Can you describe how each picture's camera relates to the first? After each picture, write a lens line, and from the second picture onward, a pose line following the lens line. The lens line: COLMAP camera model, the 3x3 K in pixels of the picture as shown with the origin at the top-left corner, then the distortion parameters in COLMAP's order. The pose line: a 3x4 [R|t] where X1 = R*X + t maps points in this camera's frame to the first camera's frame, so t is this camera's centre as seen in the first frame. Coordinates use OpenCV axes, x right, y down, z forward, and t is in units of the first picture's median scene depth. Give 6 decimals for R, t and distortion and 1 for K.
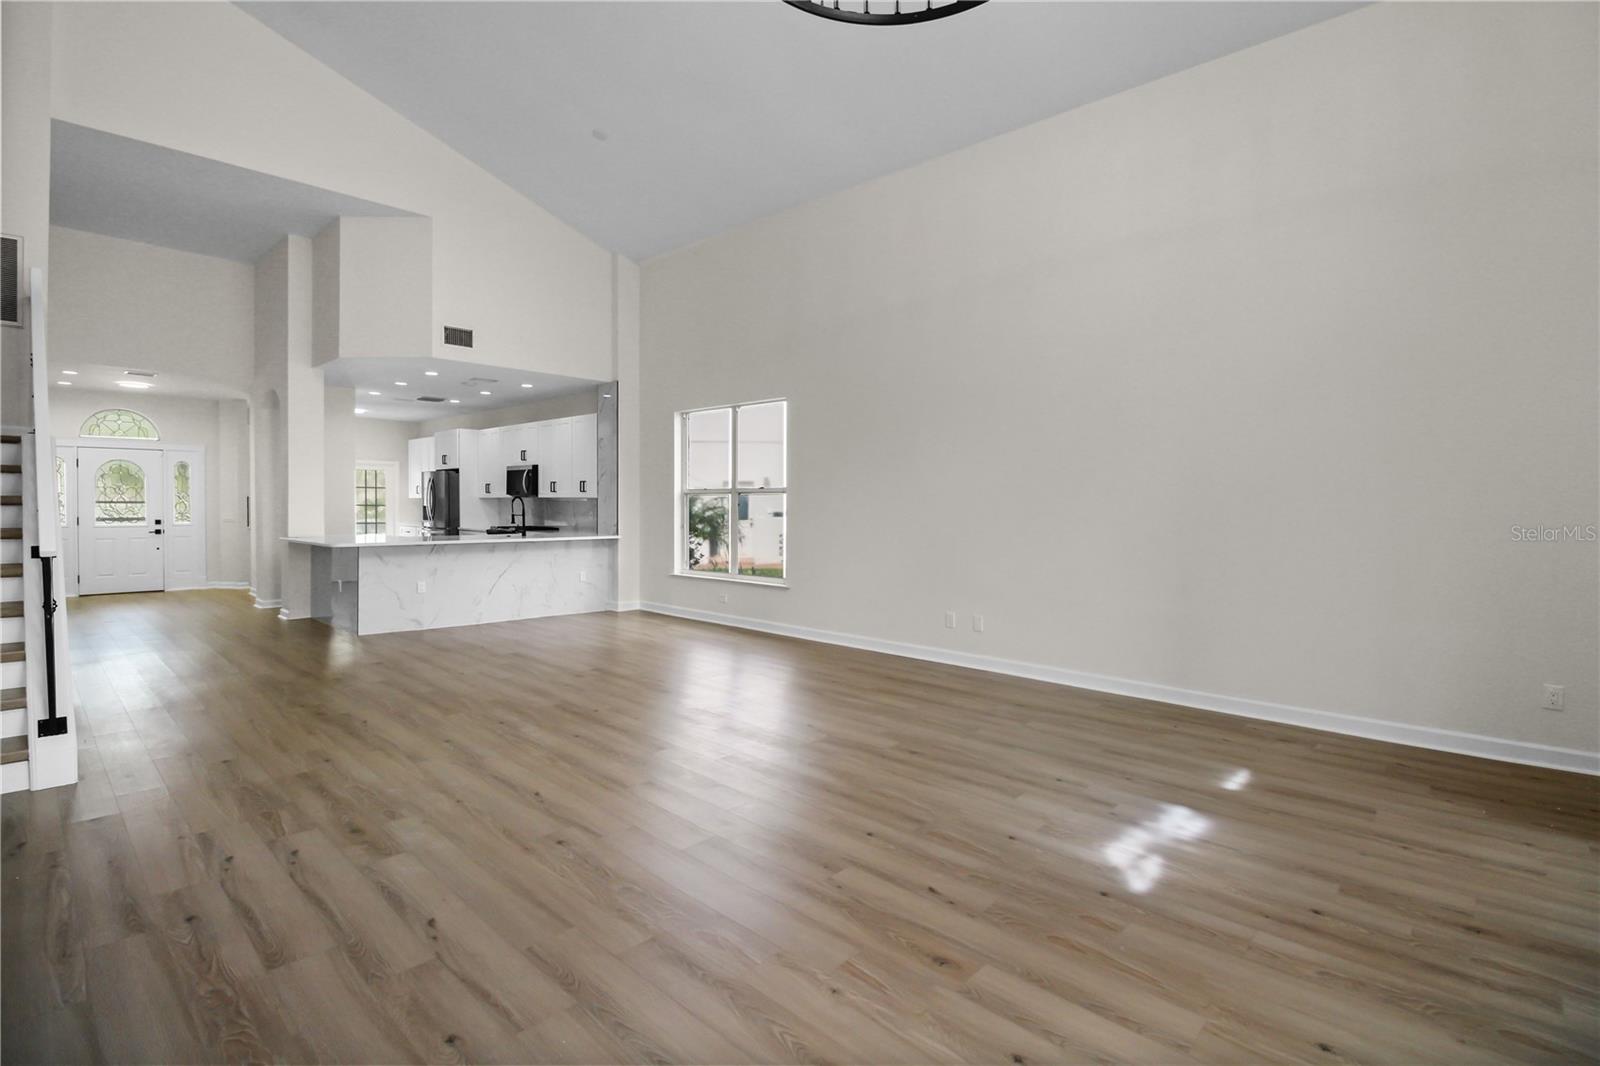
lens RADIAL K [[742.5, 0, 800.9], [0, 742.5, 510.8], [0, 0, 1]] dist [-0.010146, -0.000745]
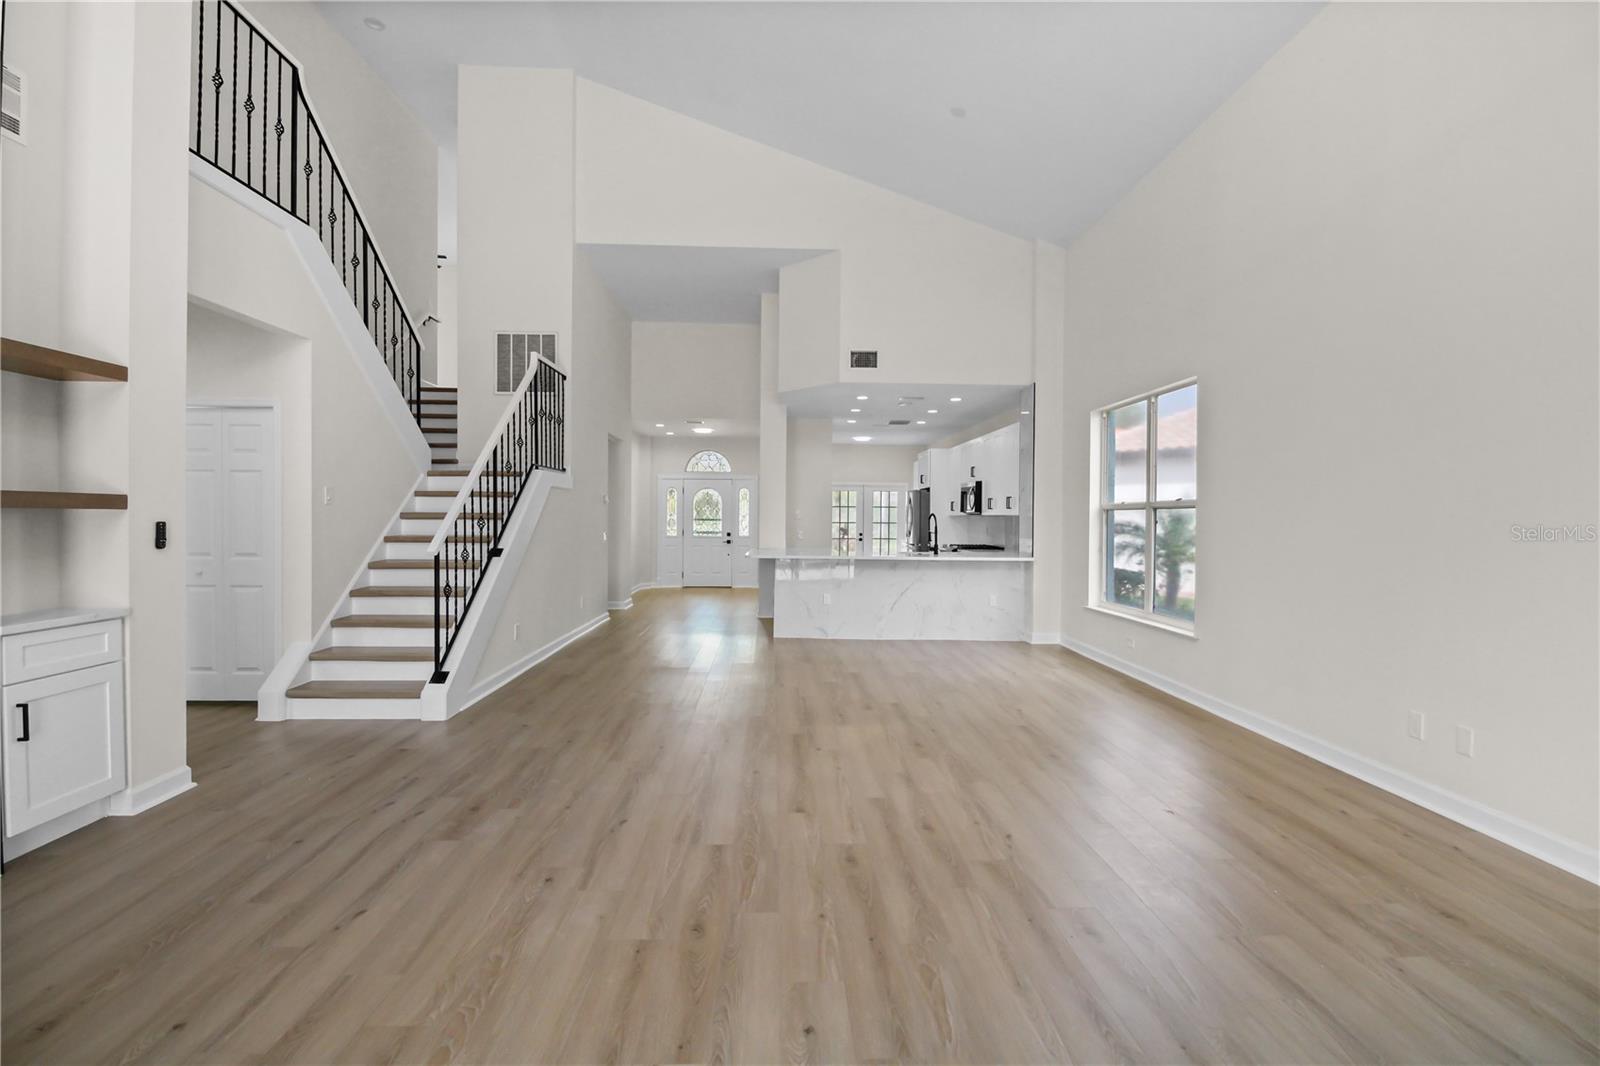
lens RADIAL K [[745.1, 0, 806.8], [0, 745.1, 527.2], [0, 0, 1]] dist [-0.002921, -0.000981]
pose [[0.716033, 0.009873, -0.697997, 0.204952], [-0.012099, 0.999925, 0.001732, -0.001673], [0.697962, 0.007205, 0.716099, 0.200021]]
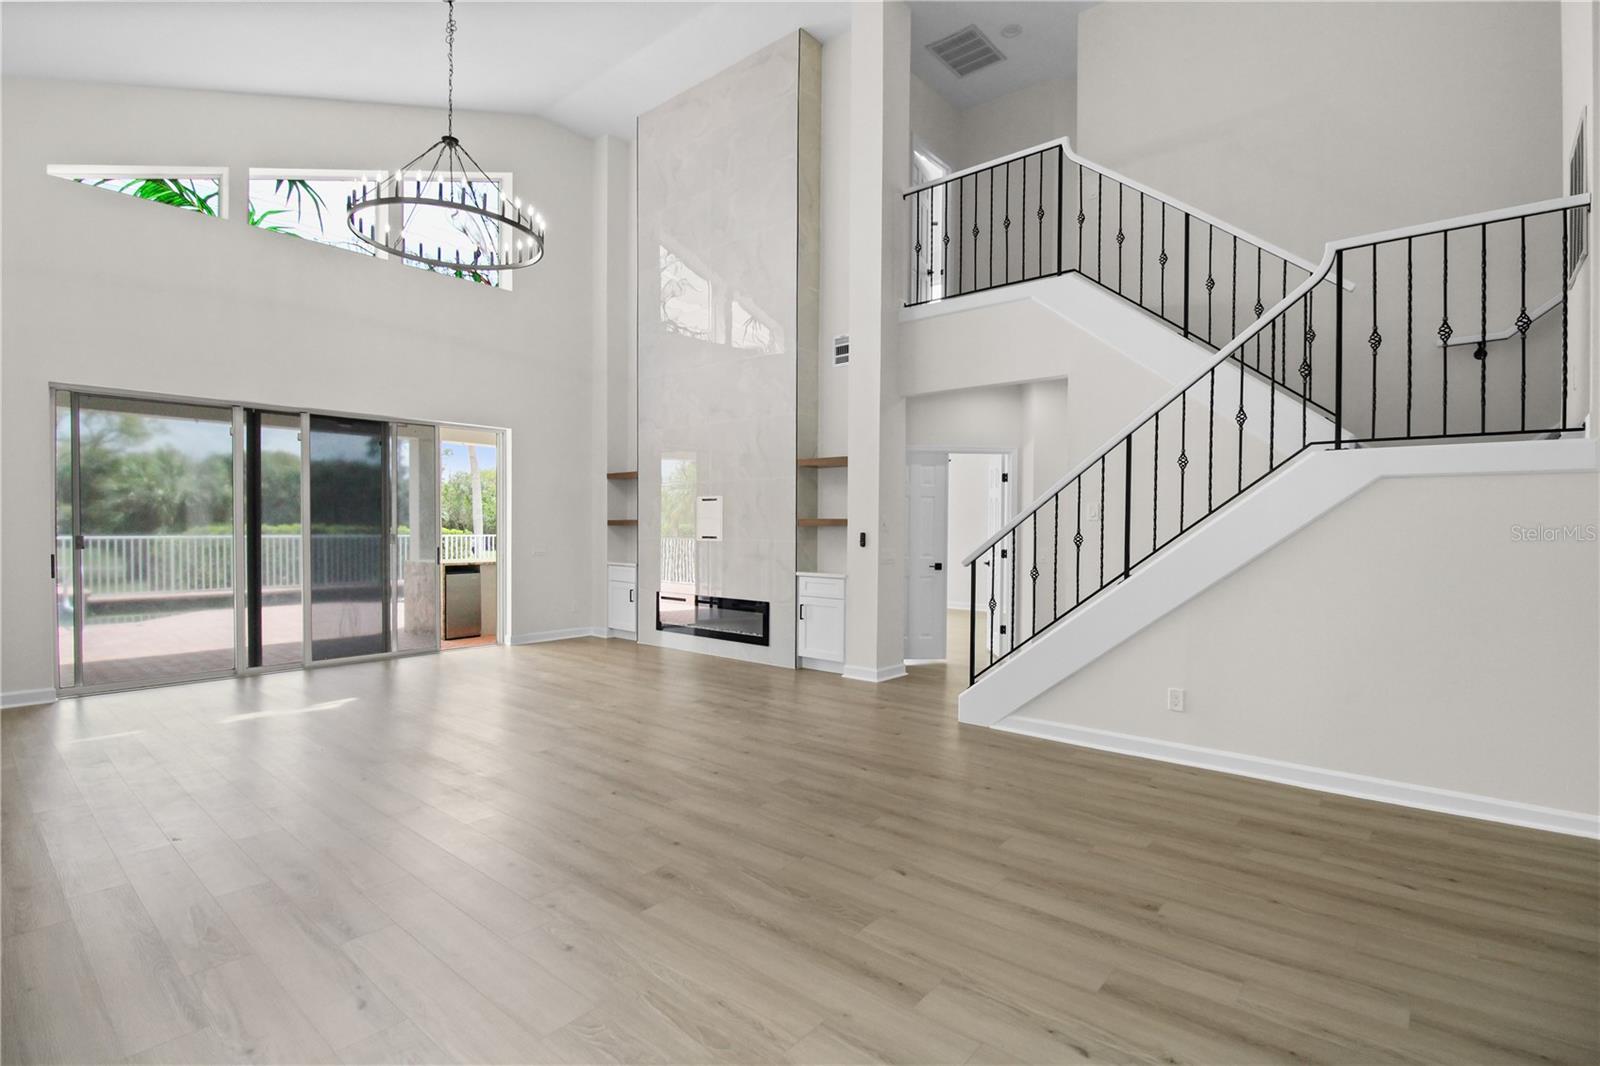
lens RADIAL K [[745.1, 0, 806.8], [0, 745.1, 527.2], [0, 0, 1]] dist [-0.002921, -0.000981]
pose [[-0.998588, -0.002315, -0.053070, -0.261483], [-0.003048, 0.999901, 0.013748, -0.016916], [0.053033, 0.013891, -0.998496, 1.074409]]
